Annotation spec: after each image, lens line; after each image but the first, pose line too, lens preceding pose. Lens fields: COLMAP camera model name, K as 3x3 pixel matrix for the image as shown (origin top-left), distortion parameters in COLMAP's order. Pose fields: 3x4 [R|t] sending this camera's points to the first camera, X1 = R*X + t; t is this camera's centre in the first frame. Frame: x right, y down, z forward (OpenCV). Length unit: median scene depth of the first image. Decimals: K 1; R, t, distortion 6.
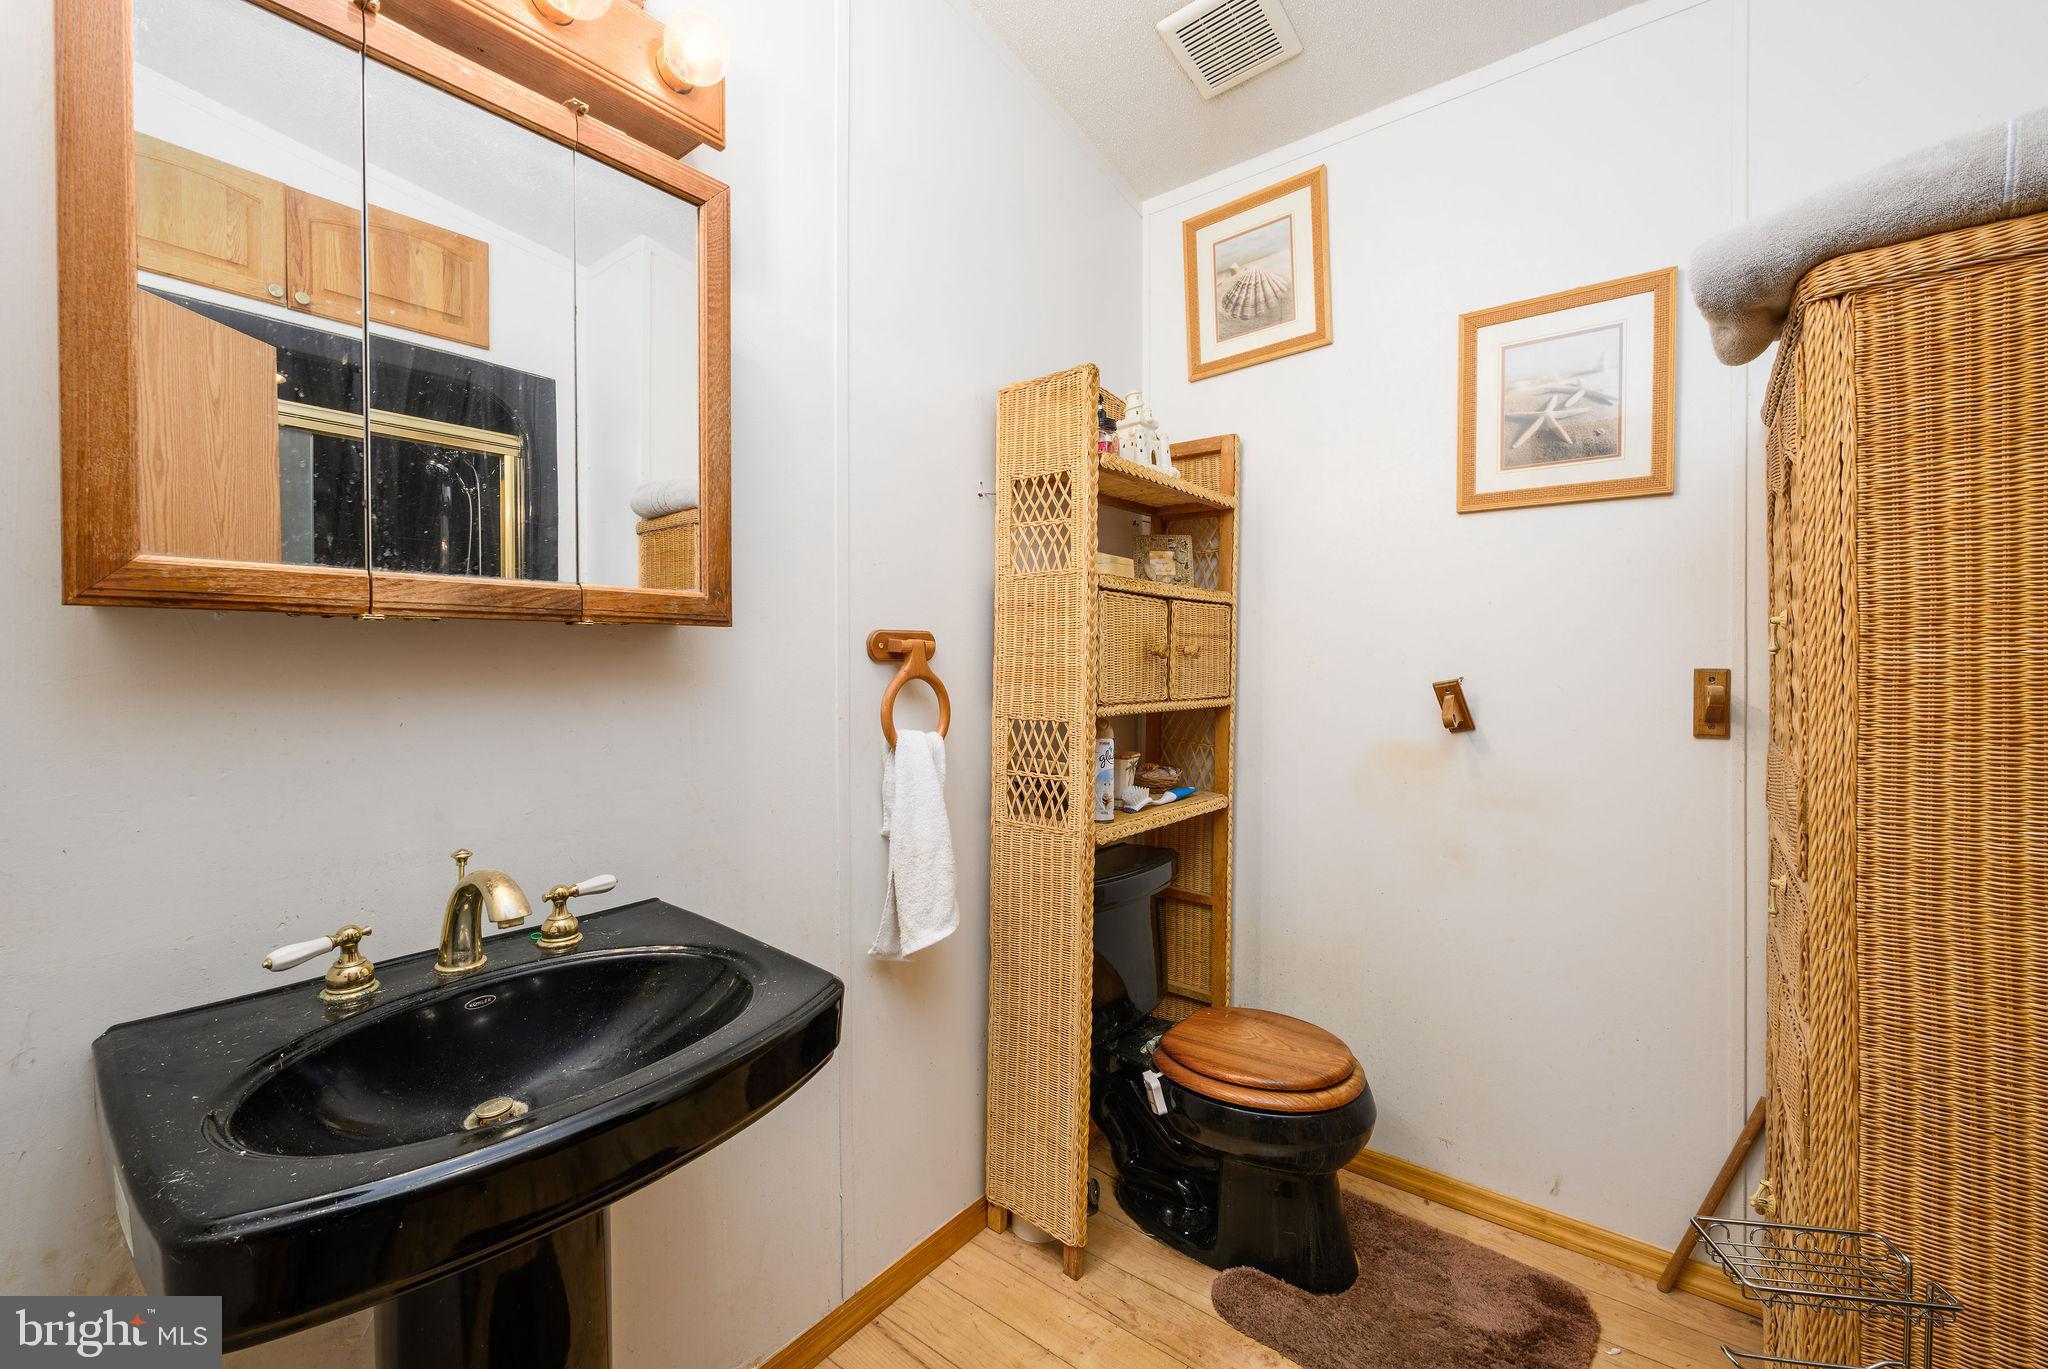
lens RADIAL K [[841.7, 0, 1024.8], [0, 841.7, 675.0], [0, 0, 1]] dist [-0.002594, -0.000279]
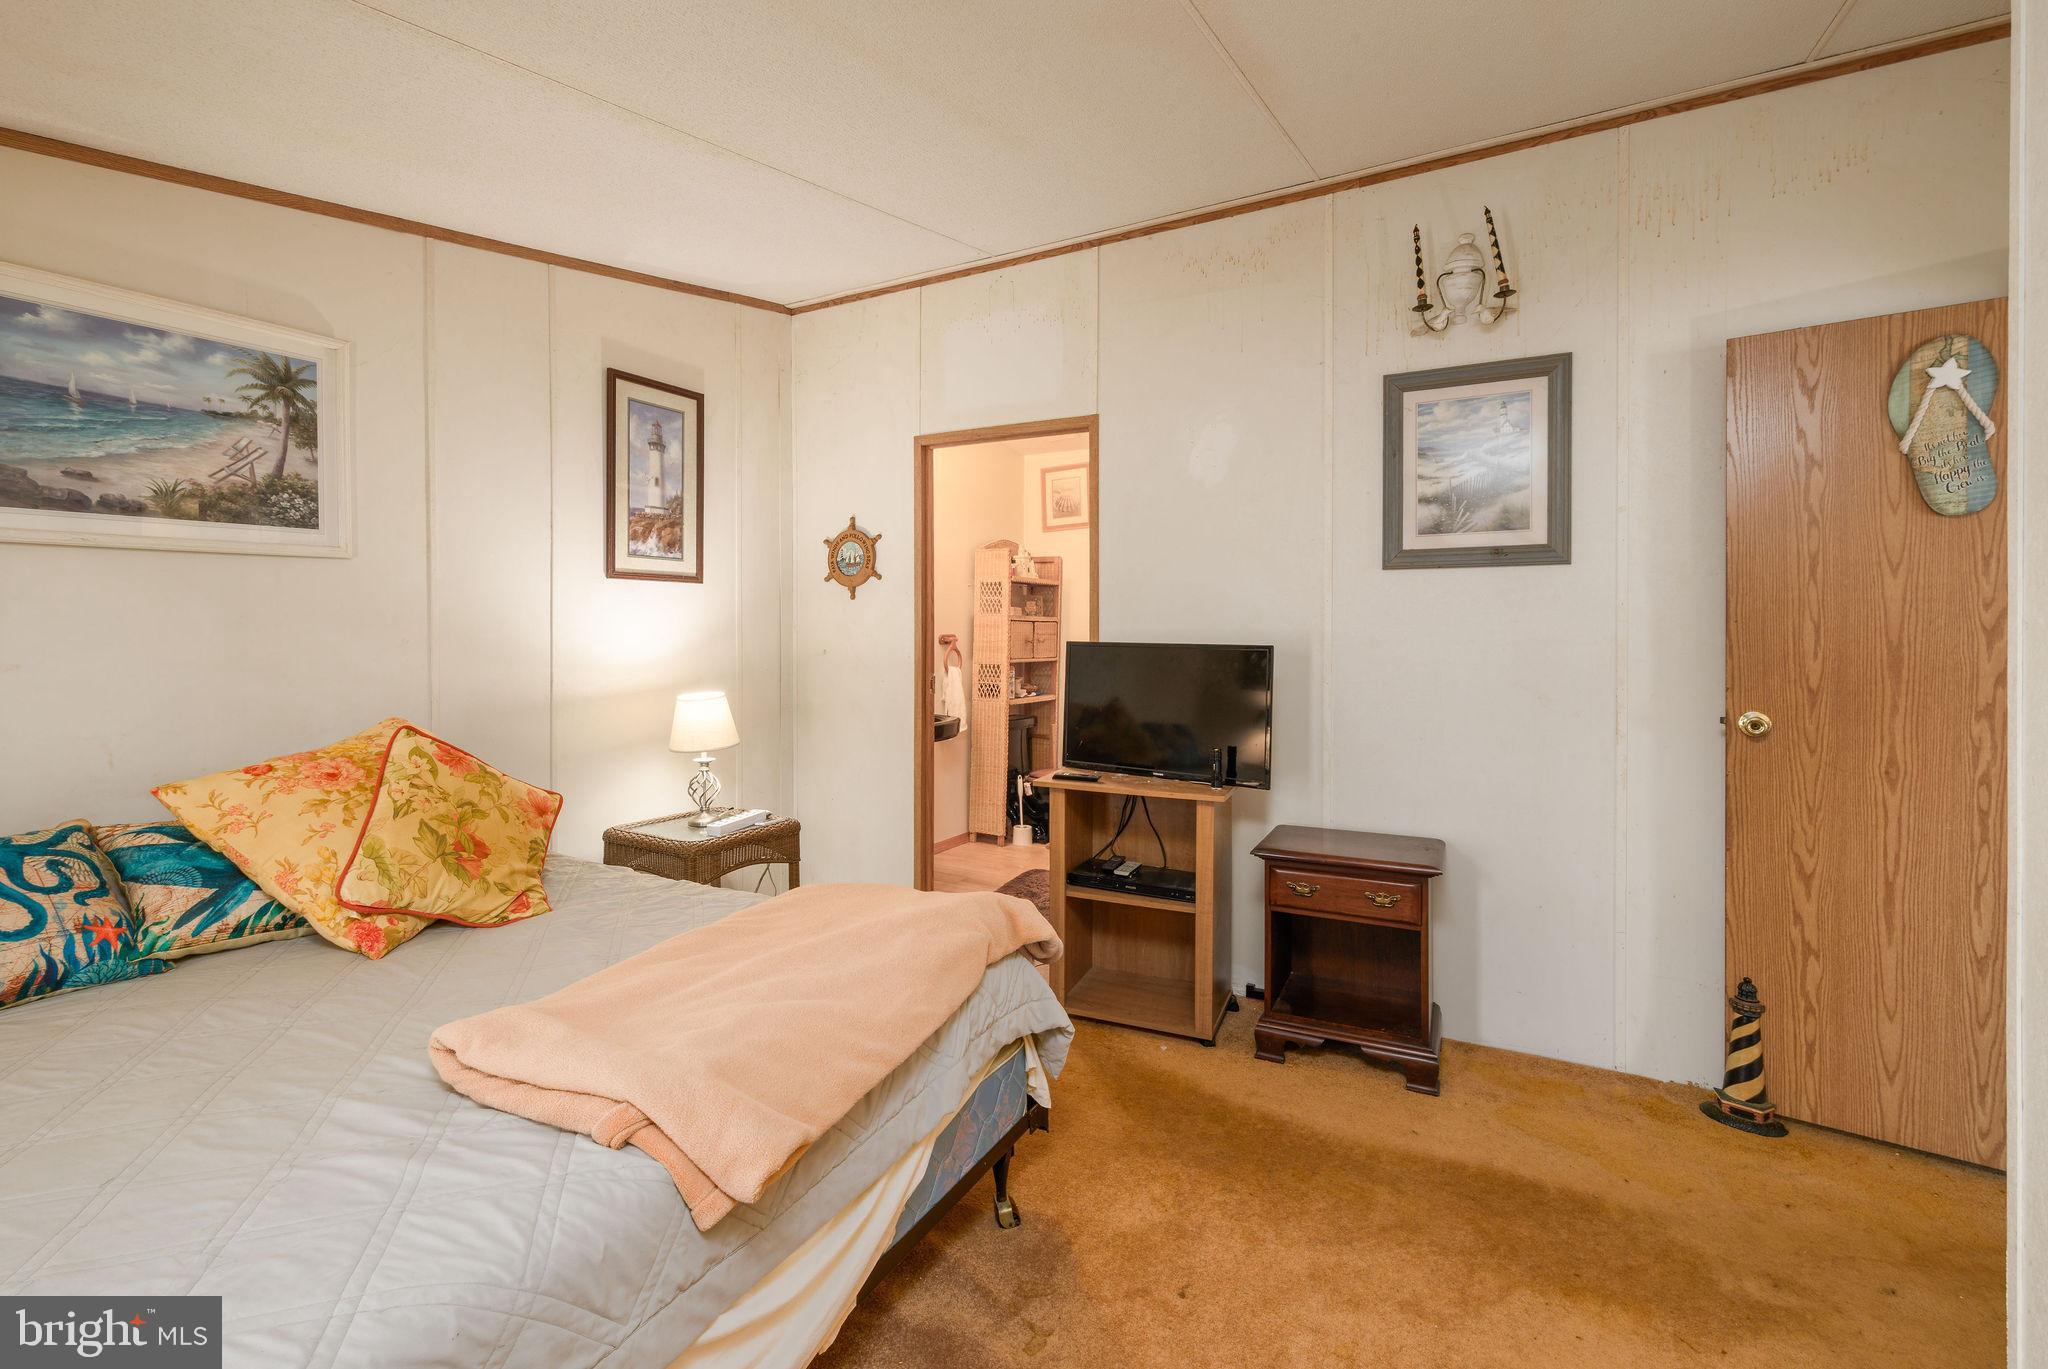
lens RADIAL K [[903.8, 0, 1034.3], [0, 903.8, 628.7], [0, 0, 1]] dist [0.000957, 0.000548]
pose [[0.986101, 0.008708, 0.165916, -0.351508], [-0.007684, 0.999947, -0.006810, -0.049289], [-0.165967, 0.005440, 0.986116, -2.119236]]
